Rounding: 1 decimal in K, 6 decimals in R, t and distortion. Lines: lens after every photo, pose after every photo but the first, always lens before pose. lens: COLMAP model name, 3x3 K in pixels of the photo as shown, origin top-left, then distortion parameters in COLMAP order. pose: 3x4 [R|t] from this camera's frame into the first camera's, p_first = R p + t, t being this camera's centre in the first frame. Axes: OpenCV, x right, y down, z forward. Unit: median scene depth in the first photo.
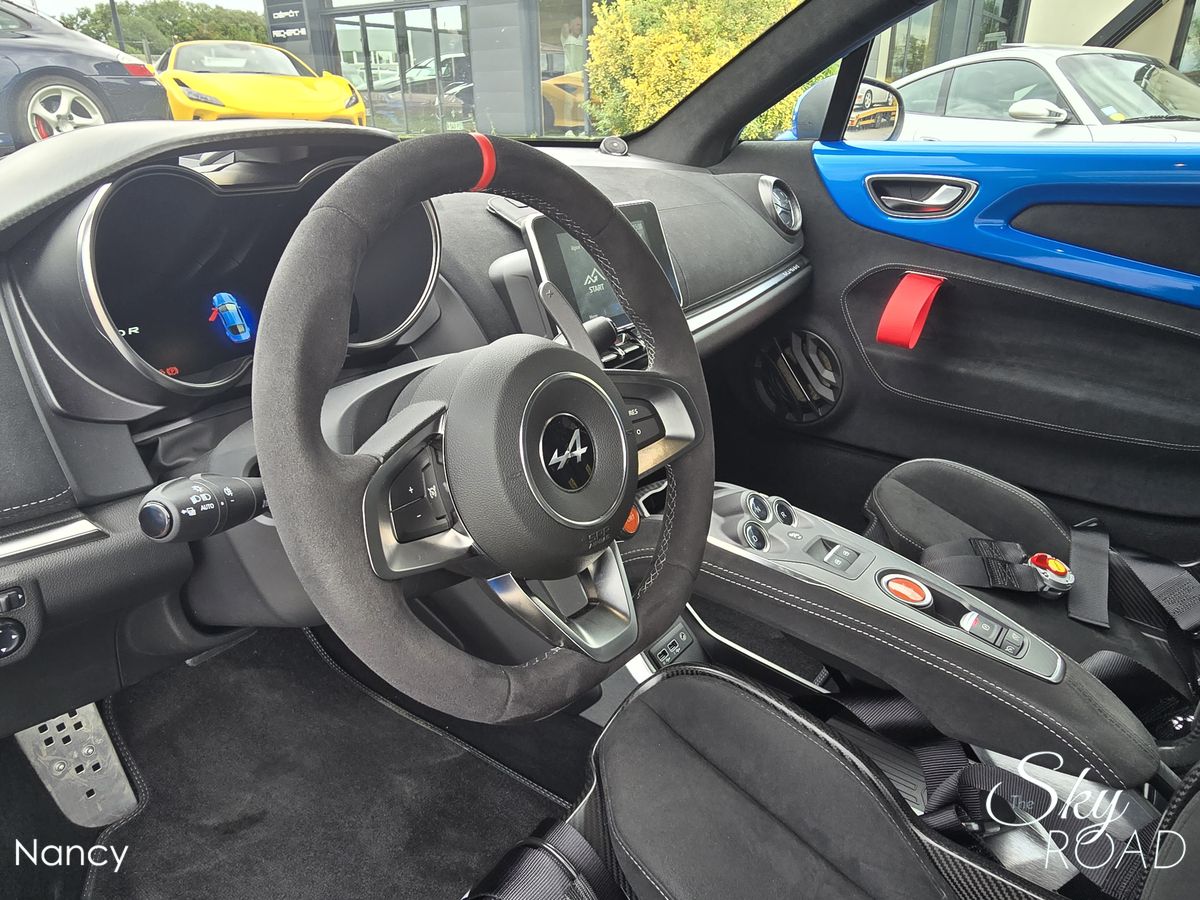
lens RADIAL K [[791.1, 0, 605.7], [0, 791.1, 461.2], [0, 0, 1]] dist [0.009277, -0.012131]
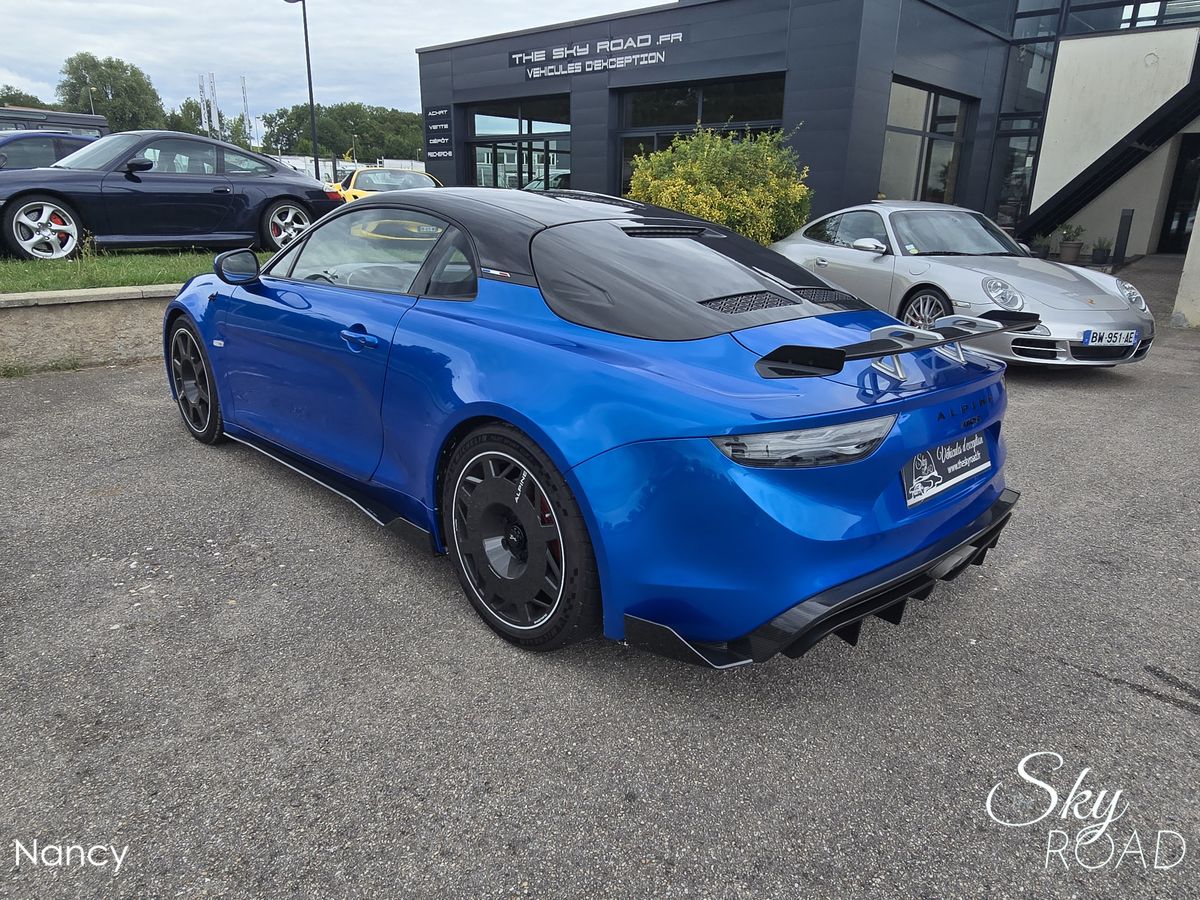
lens RADIAL K [[791.1, 0, 603.2], [0, 791.1, 460.8], [0, 0, 1]] dist [0.009277, -0.012131]
pose [[0.986333, 0.079184, -0.144488, 0.940495], [-0.094215, 0.990483, -0.100337, 0.622935], [0.135168, 0.112579, 0.984406, -1.880135]]
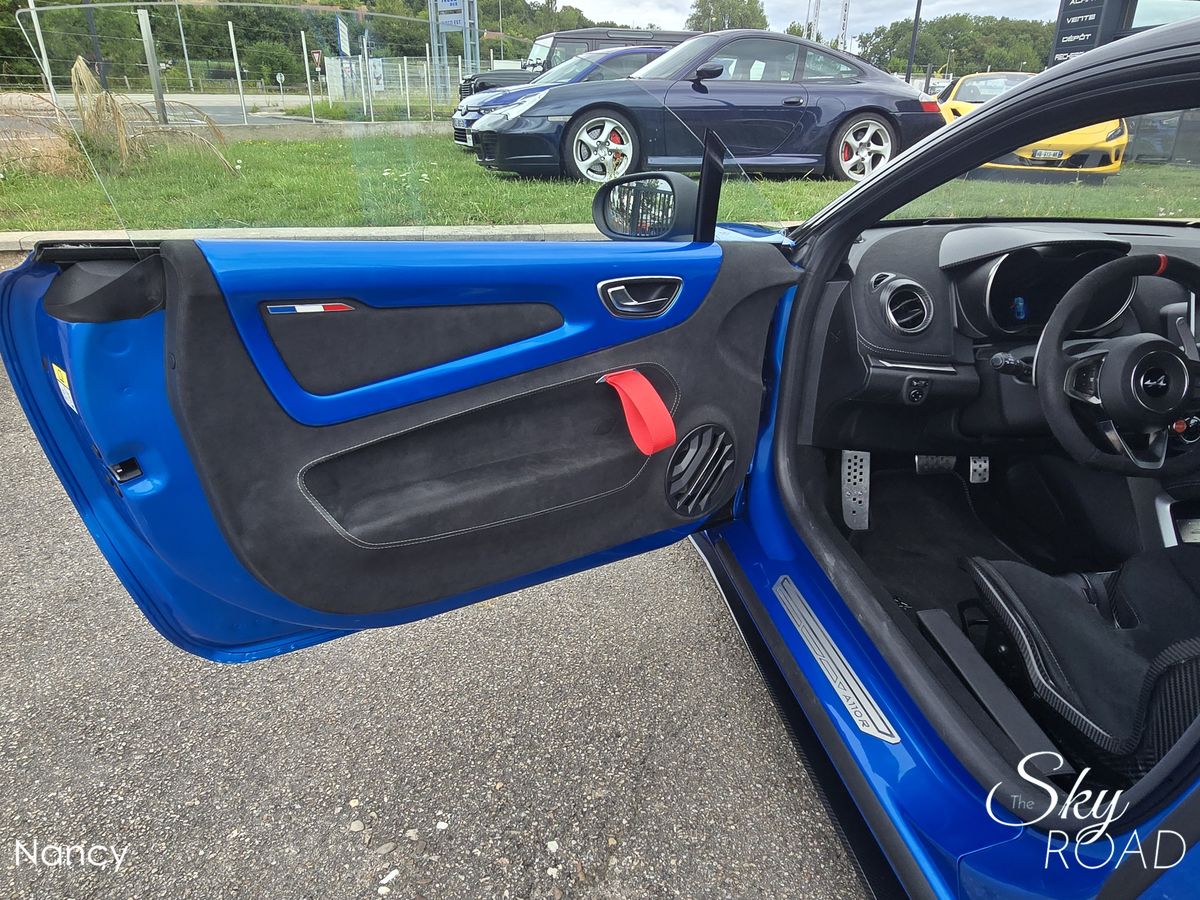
lens RADIAL K [[791.1, 0, 605.0], [0, 791.1, 463.1], [0, 0, 1]] dist [0.009277, -0.012131]
pose [[0.684341, 0.307040, -0.661366, 0.170664], [-0.313207, 0.942862, 0.113637, 0.168263], [0.658467, 0.129378, 0.741405, -0.676928]]
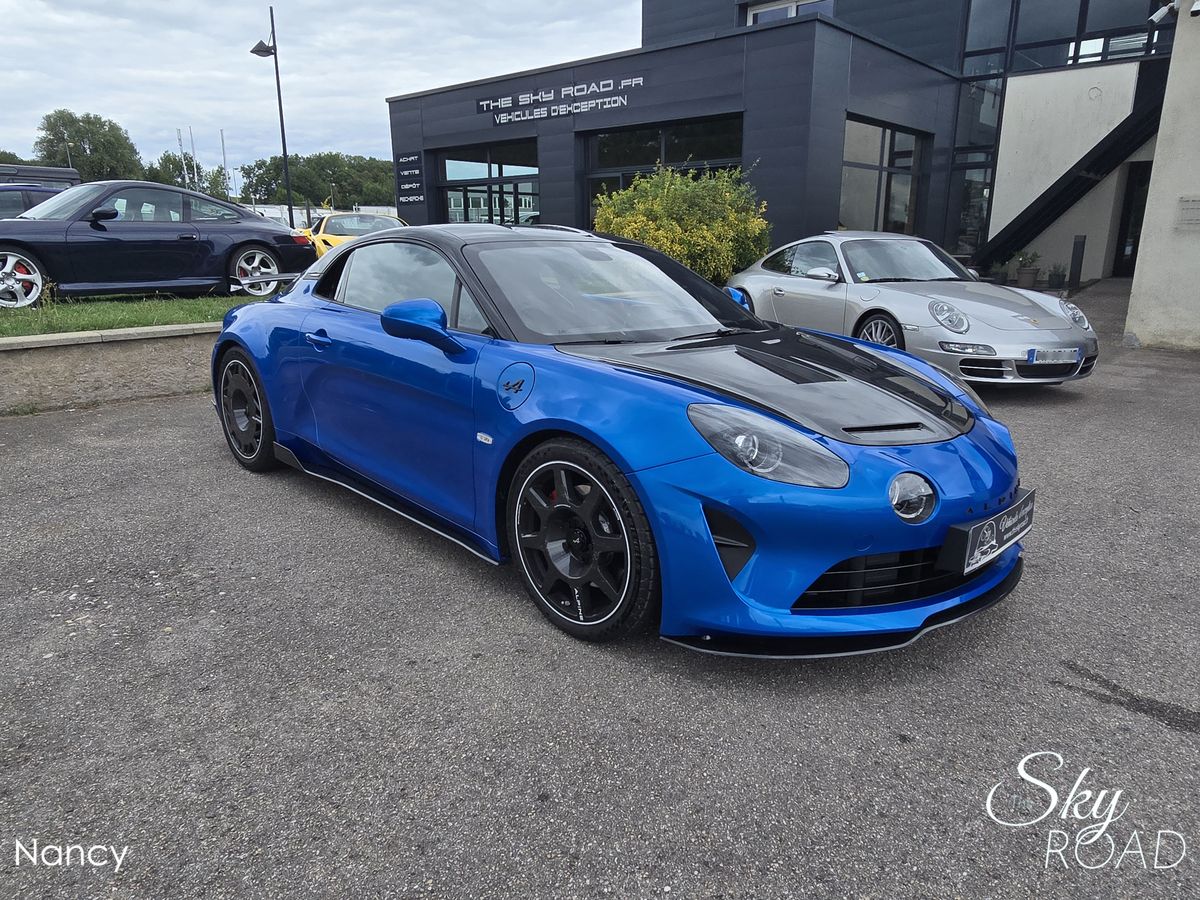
lens RADIAL K [[791.1, 0, 603.1], [0, 791.1, 461.7], [0, 0, 1]] dist [0.009277, -0.012131]
pose [[0.990747, 0.043279, -0.128636, 1.076660], [-0.062295, 0.987068, -0.147700, 0.665990], [0.120580, 0.154347, 0.980631, -1.907753]]
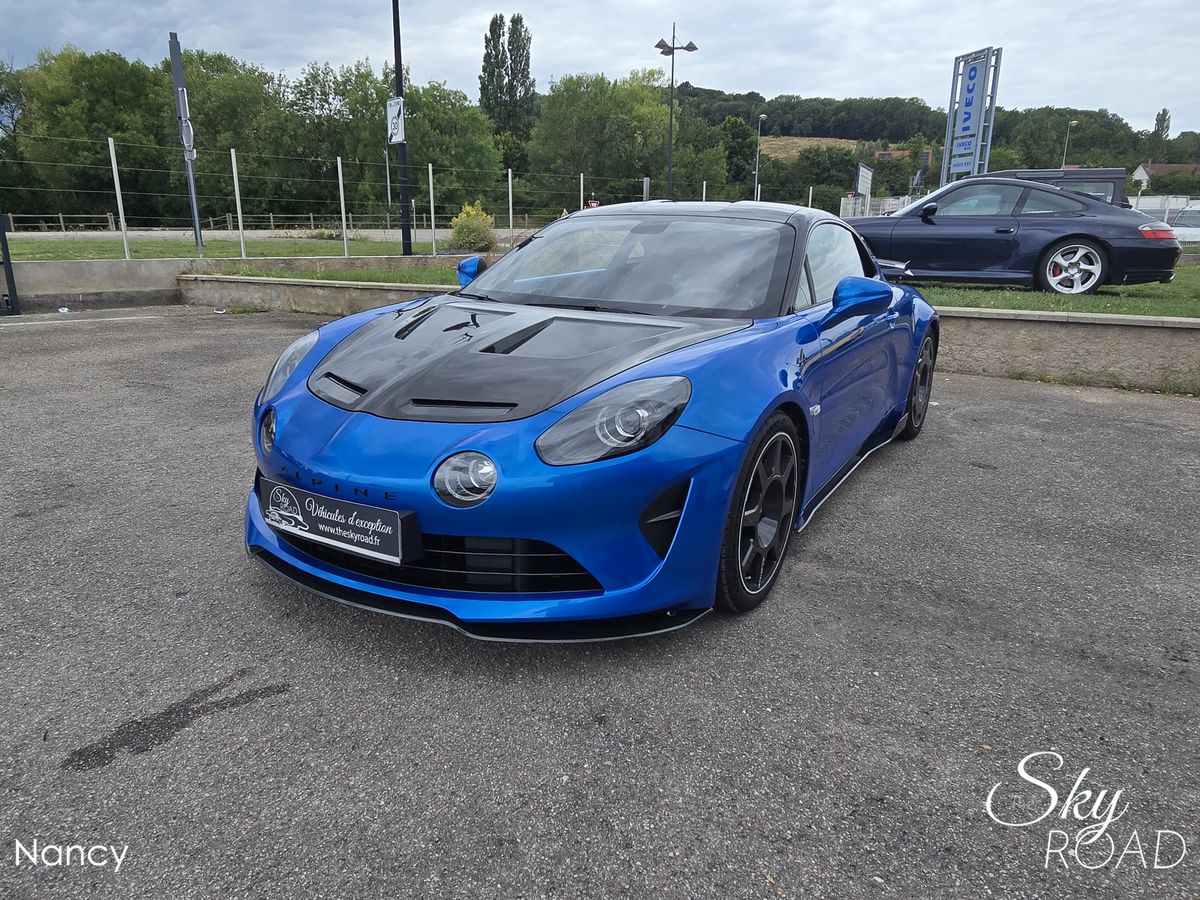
lens RADIAL K [[791.1, 0, 607.0], [0, 791.1, 474.2], [0, 0, 1]] dist [0.009277, -0.012131]
pose [[0.109061, 0.290913, -0.950513, 3.180599], [-0.421189, 0.879661, 0.220901, -0.129248], [0.900392, 0.376254, 0.218466, 0.002388]]
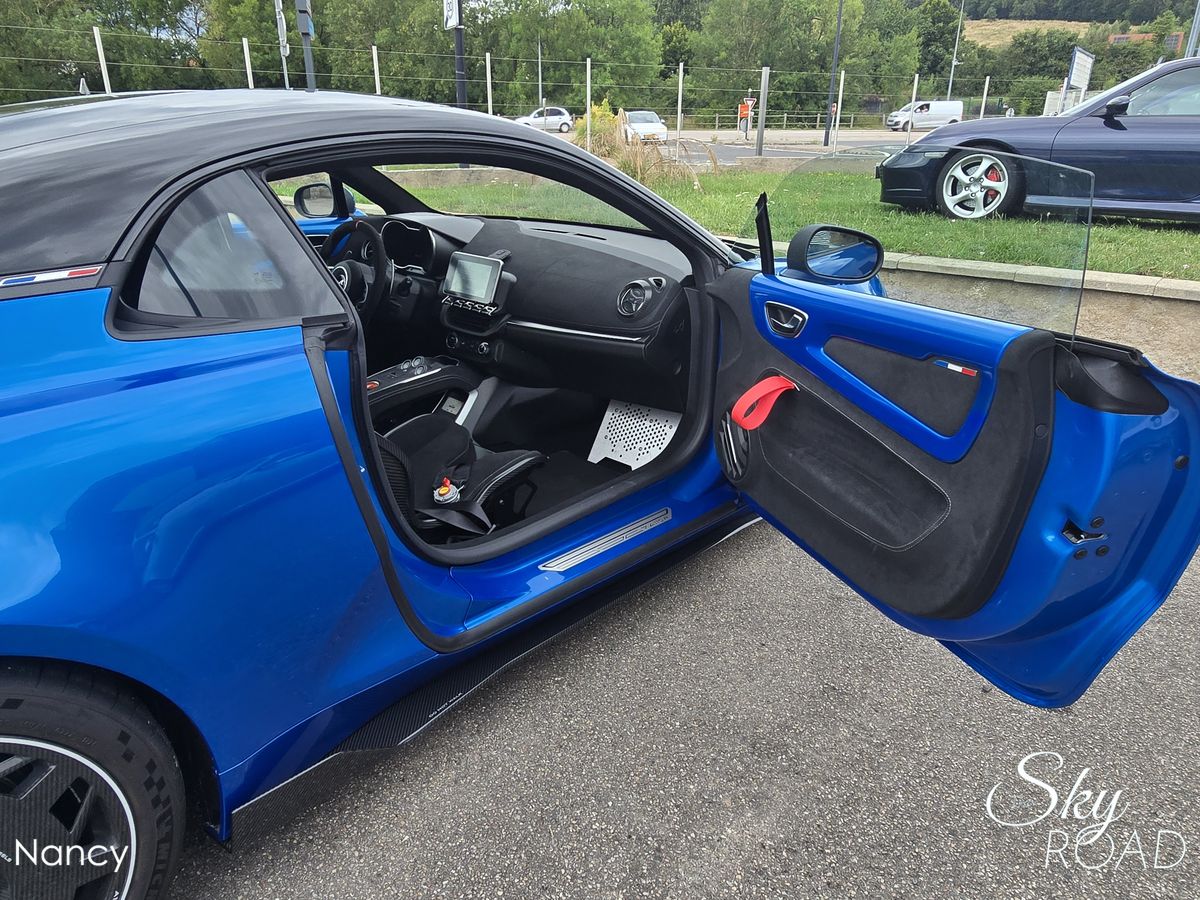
lens RADIAL K [[791.1, 0, 603.0], [0, 791.1, 474.2], [0, 0, 1]] dist [0.009277, -0.012131]
pose [[-0.101562, 0.393526, -0.913686, 1.698273], [-0.420938, 0.815168, 0.397884, -0.614034], [0.901386, 0.425015, 0.082860, 0.946142]]
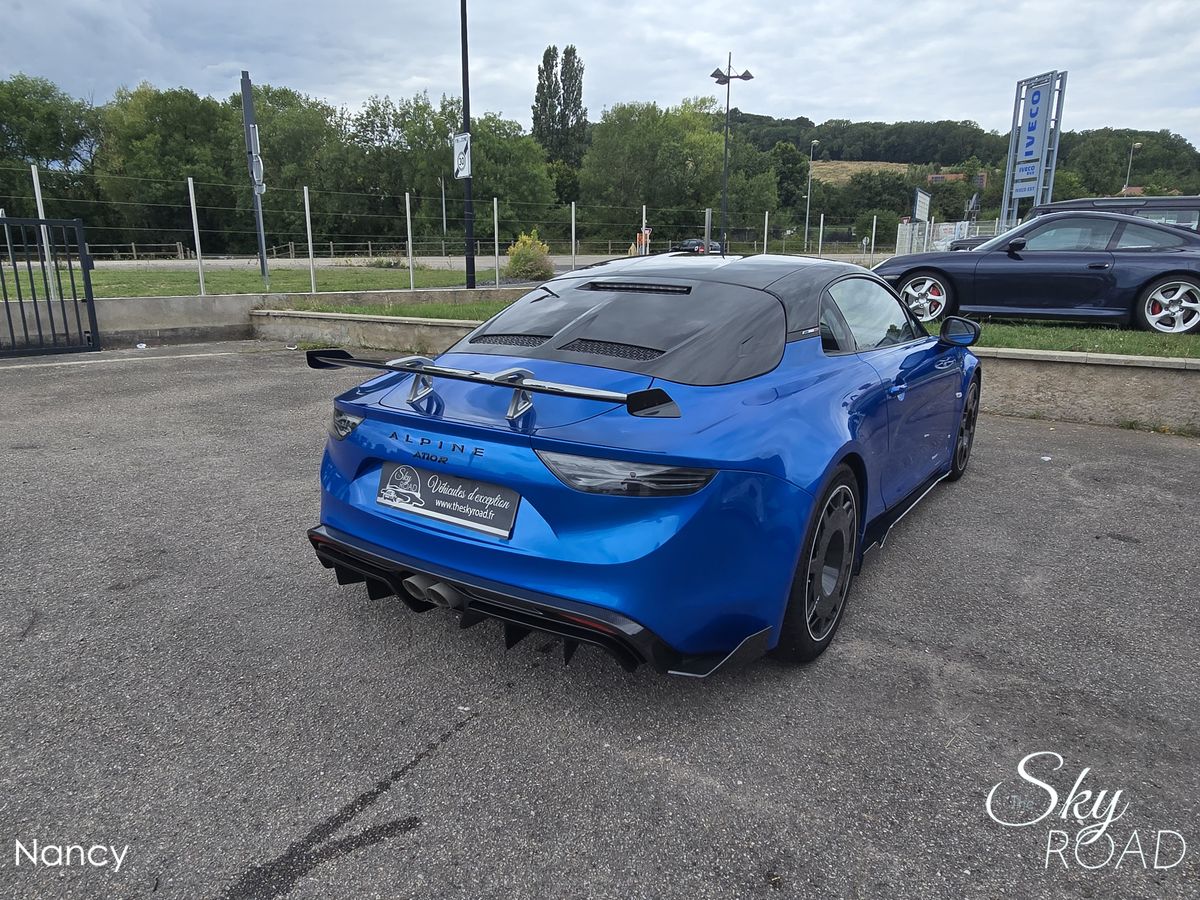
lens RADIAL K [[791.1, 0, 606.5], [0, 791.1, 473.7], [0, 0, 1]] dist [0.009277, -0.012131]
pose [[0.051411, 0.264302, -0.963069, 2.973675], [-0.419857, 0.880701, 0.219284, -0.140482], [0.906133, 0.393077, 0.156246, -0.198982]]
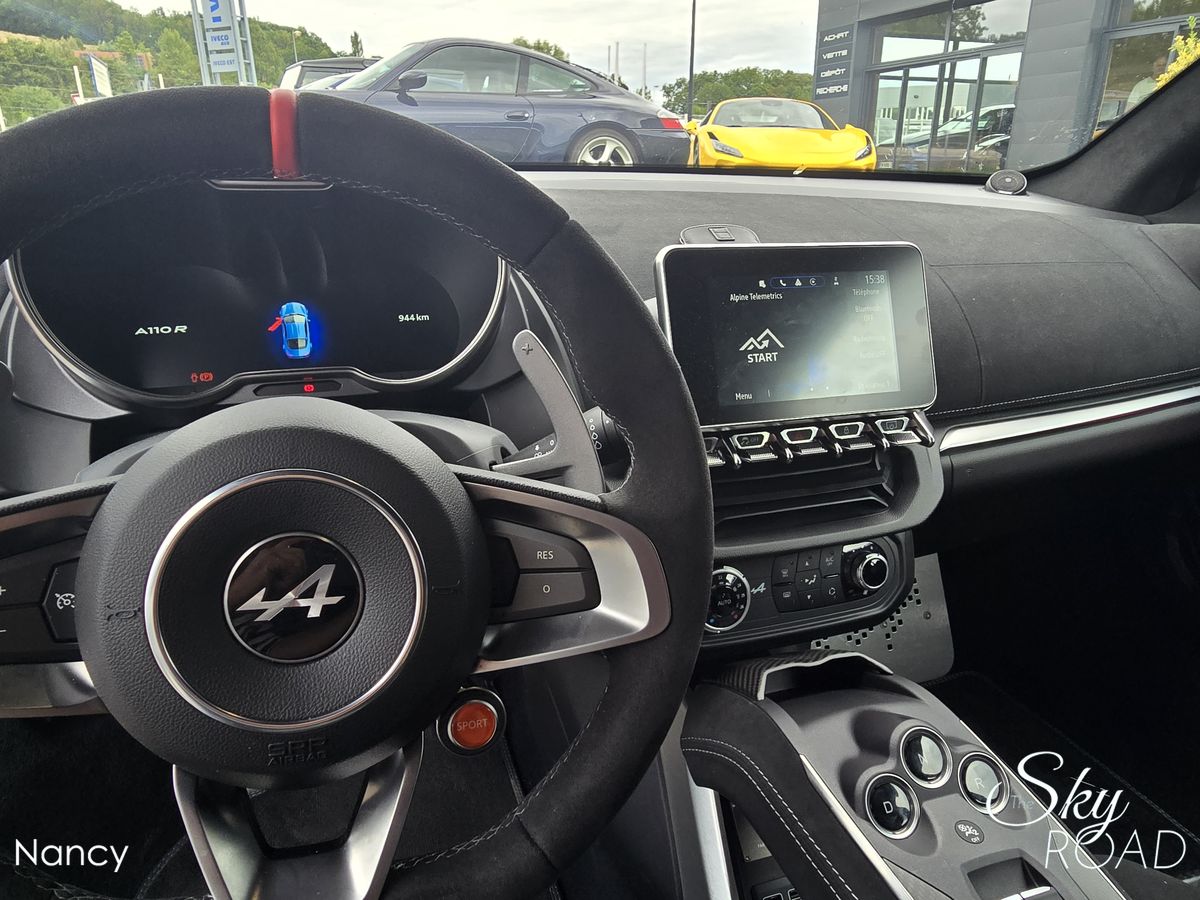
lens RADIAL K [[791.1, 0, 605.2], [0, 791.1, 467.6], [0, 0, 1]] dist [0.009277, -0.012131]
pose [[0.820139, 0.211631, -0.531587, 0.155584], [-0.239245, 0.970804, 0.017378, -0.060636], [0.519745, 0.112927, 0.846825, 0.204677]]
